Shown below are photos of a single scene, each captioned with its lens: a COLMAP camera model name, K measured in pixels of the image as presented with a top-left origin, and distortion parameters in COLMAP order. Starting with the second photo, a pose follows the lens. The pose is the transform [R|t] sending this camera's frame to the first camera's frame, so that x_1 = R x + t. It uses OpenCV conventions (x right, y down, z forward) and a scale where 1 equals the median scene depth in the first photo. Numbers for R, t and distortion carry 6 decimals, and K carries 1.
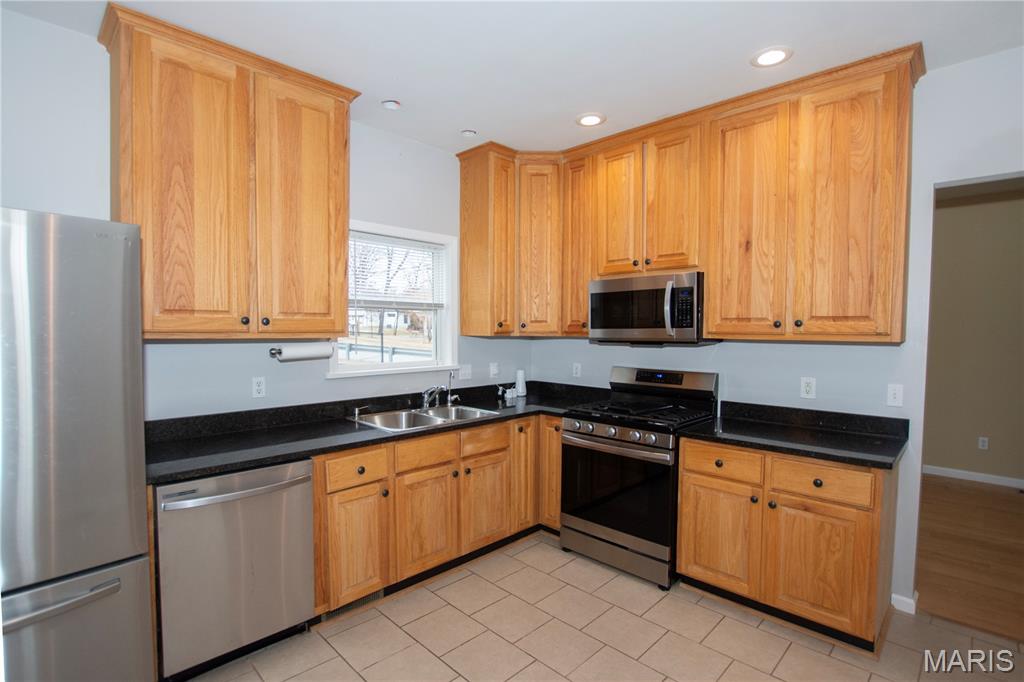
lens RADIAL K [[496.6, 0, 512.0], [0, 496.6, 341.0], [0, 0, 1]] dist [-0.001527, -0.000228]
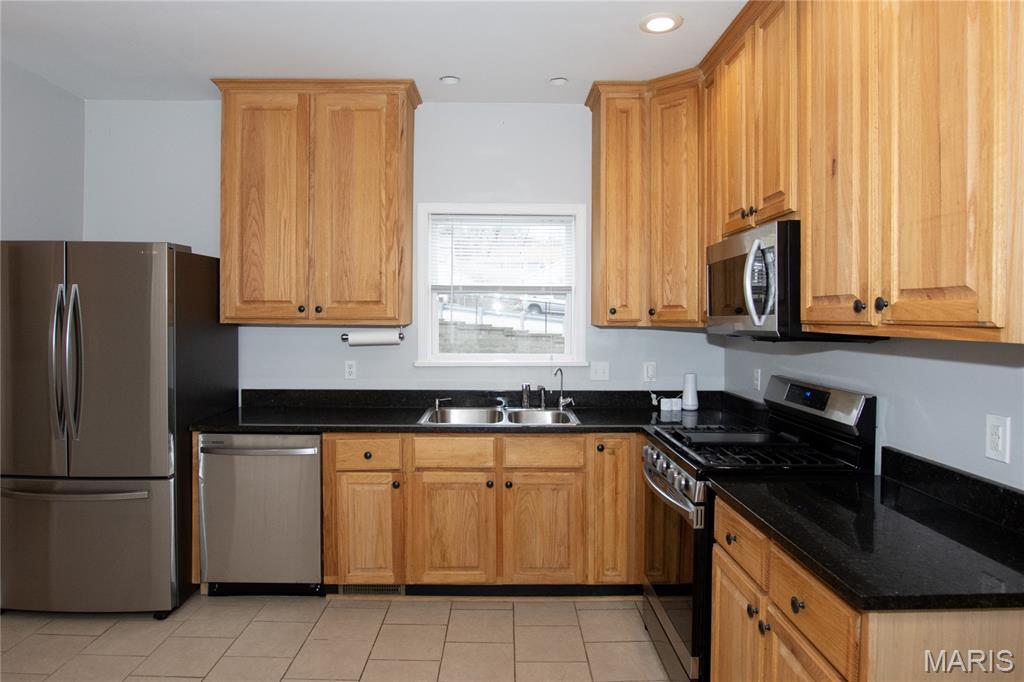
lens RADIAL K [[632.6, 0, 513.2], [0, 632.6, 315.0], [0, 0, 1]] dist [-0.005828, -0.000133]
pose [[0.717145, -0.002679, -0.696918, 0.714161], [-0.019041, 0.999544, -0.023436, -0.001452], [0.696663, 0.030077, 0.716767, 0.241582]]
